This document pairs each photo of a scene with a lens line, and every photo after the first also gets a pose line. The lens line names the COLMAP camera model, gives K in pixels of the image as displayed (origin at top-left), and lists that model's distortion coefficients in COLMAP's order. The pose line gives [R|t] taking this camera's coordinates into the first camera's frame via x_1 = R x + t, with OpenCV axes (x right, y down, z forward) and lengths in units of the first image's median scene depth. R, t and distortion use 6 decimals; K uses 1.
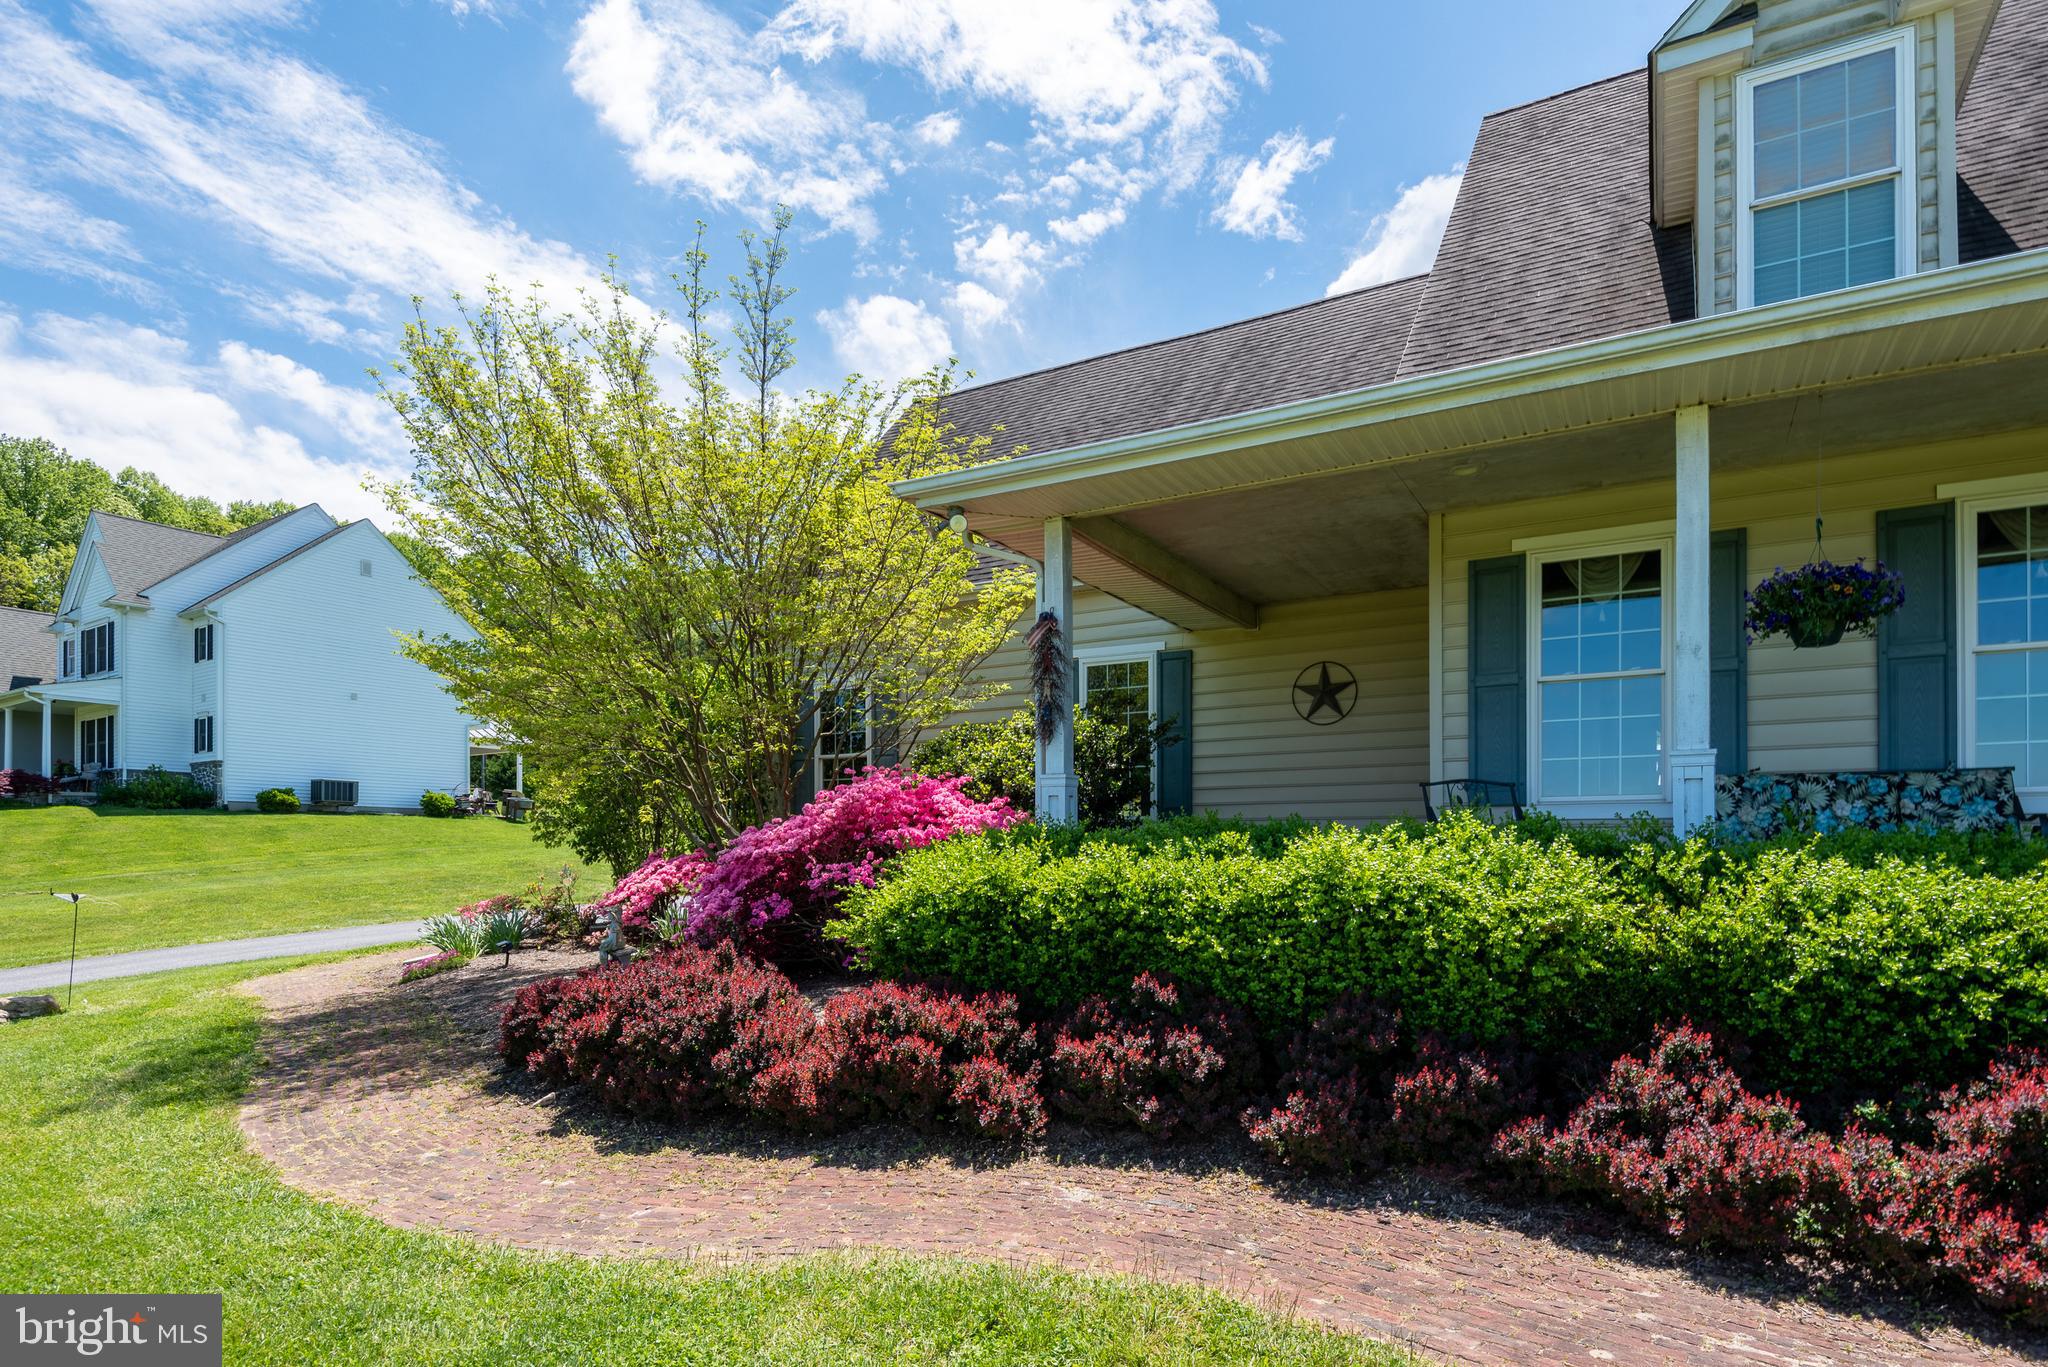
lens RADIAL K [[1141.9, 0, 1024.0], [0, 1141.9, 683.5], [0, 0, 1]] dist [0.001355, 0.000077]
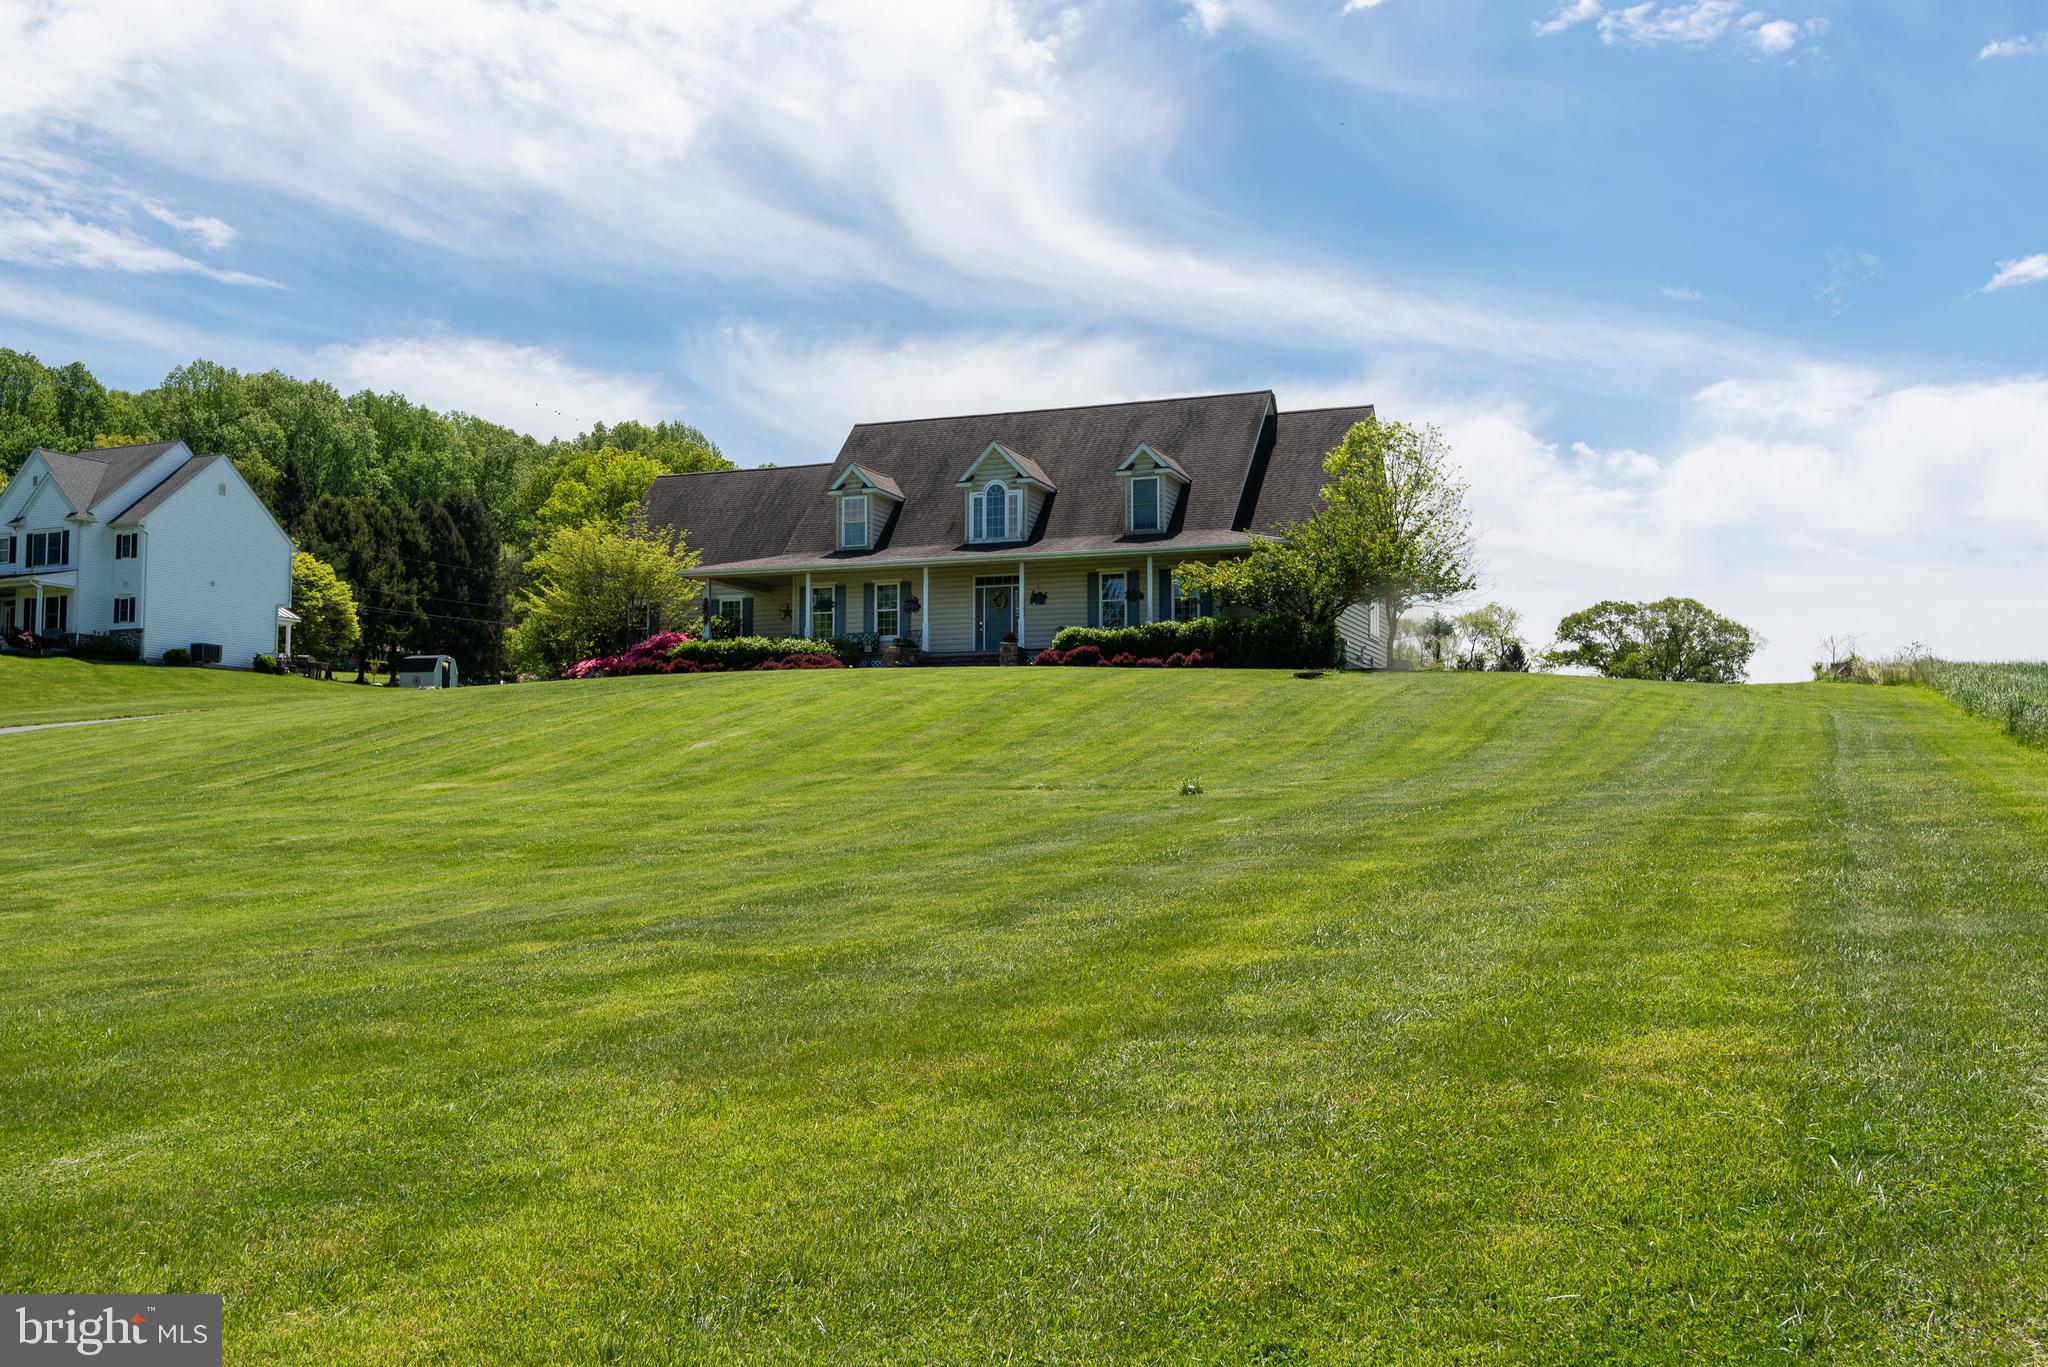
lens RADIAL K [[2080.4, 0, 1024.0], [0, 2080.4, 683.5], [0, 0, 1]] dist [-0.074229, 0.004159]
pose [[0.989015, 0.012743, 0.147264, 0.032193], [-0.024364, 0.996704, 0.077382, -0.213431], [-0.145792, -0.080120, 0.986066, -4.049723]]
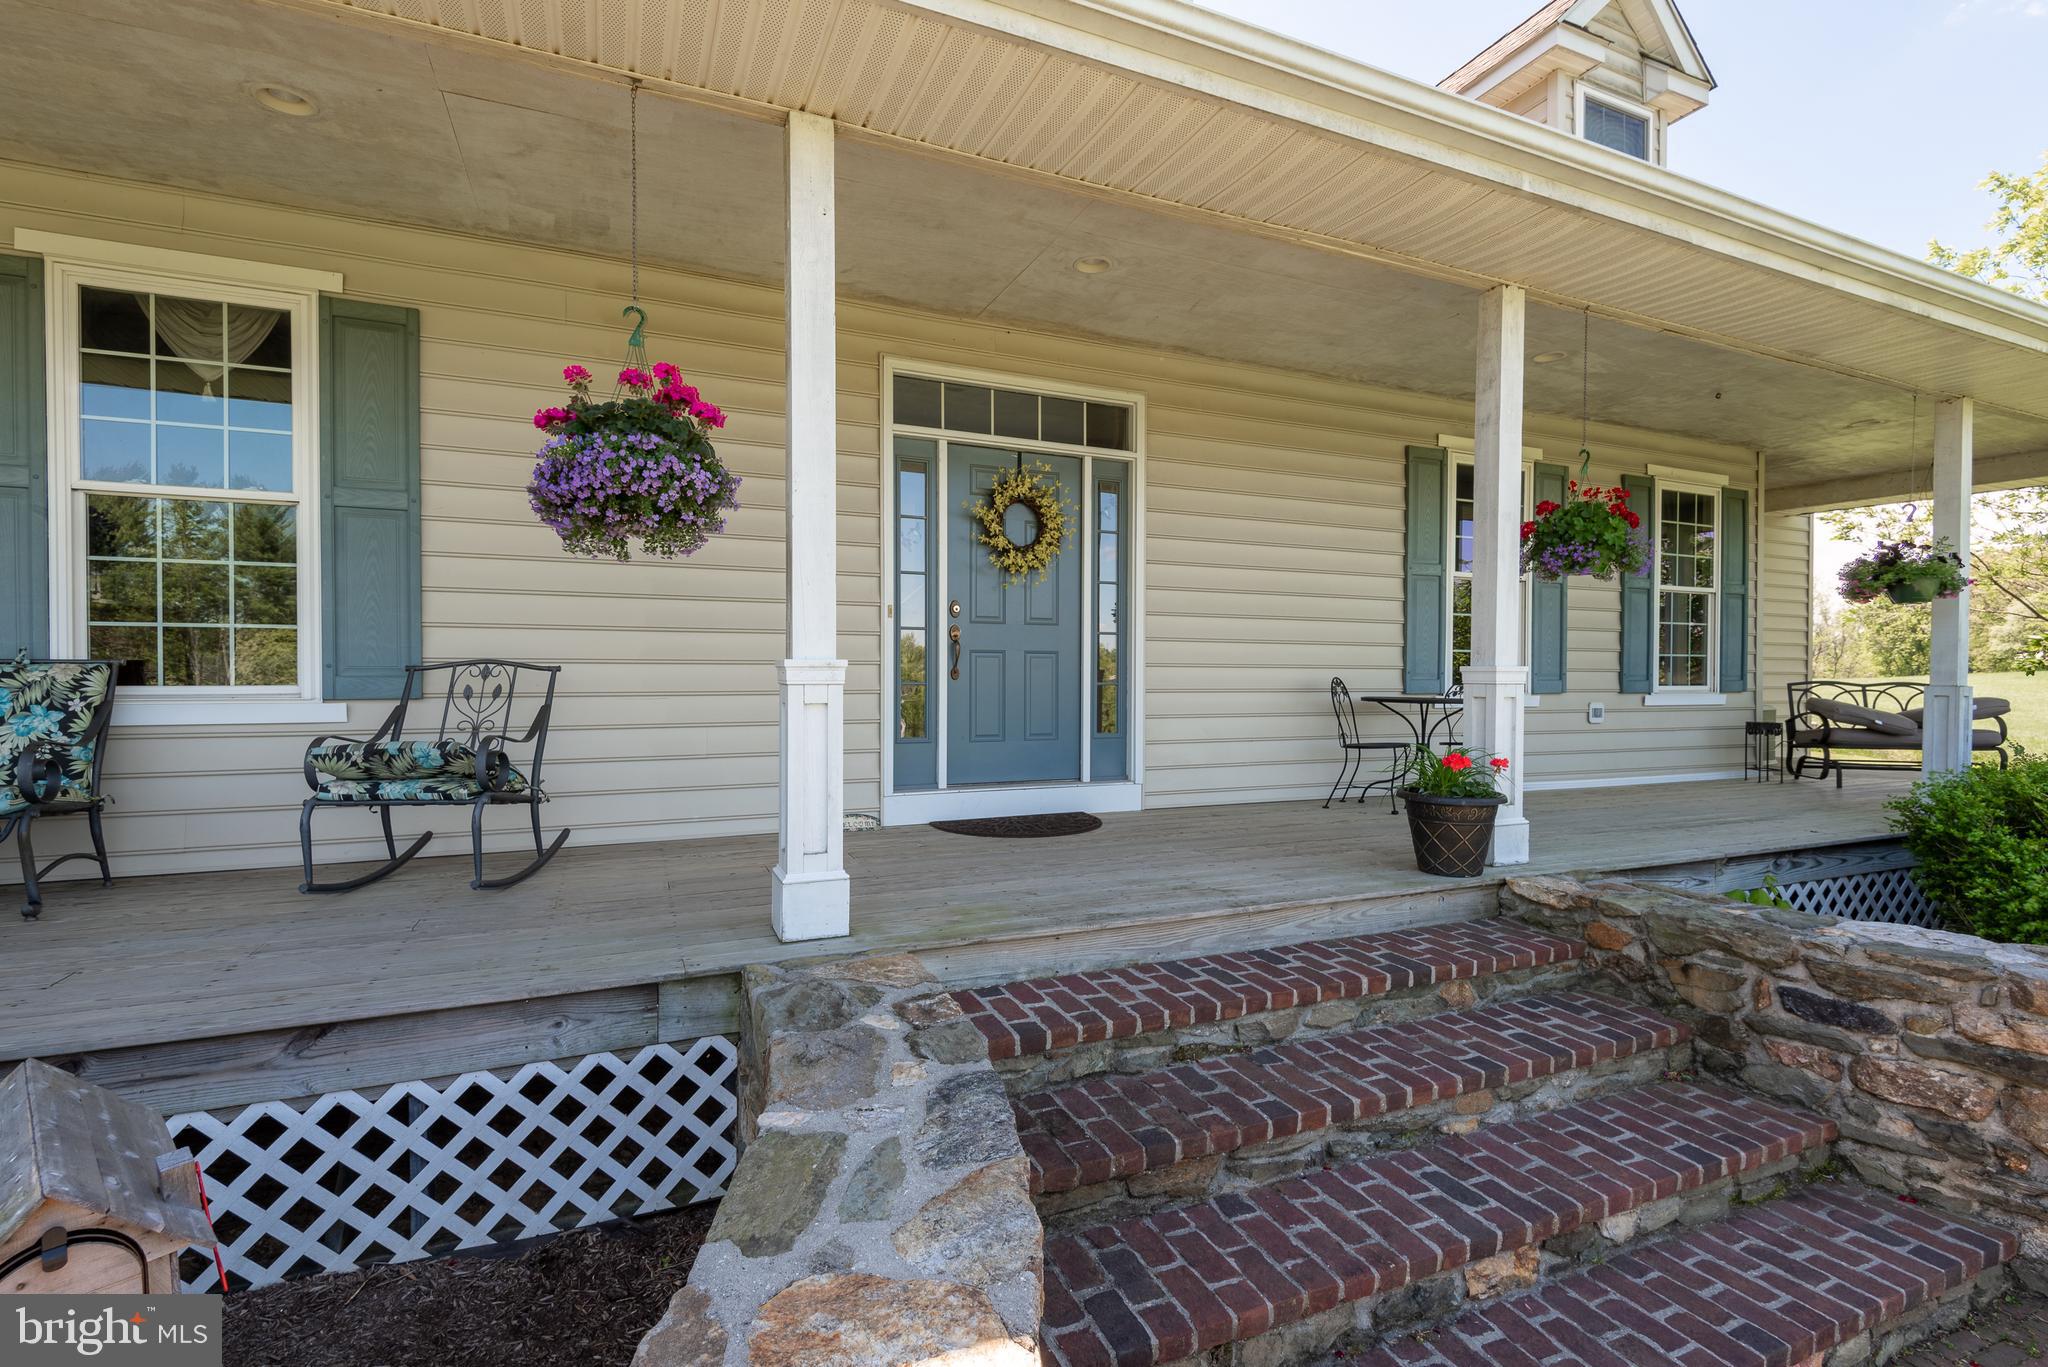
lens RADIAL K [[924.7, 0, 1024.0], [0, 924.7, 683.5], [0, 0, 1]] dist [0.020755, -0.013142]
pose [[0.595376, -0.007570, 0.803412, 0.328489], [-0.130980, 0.985664, 0.106351, -0.021976], [-0.792699, -0.168549, 0.585849, 0.087349]]
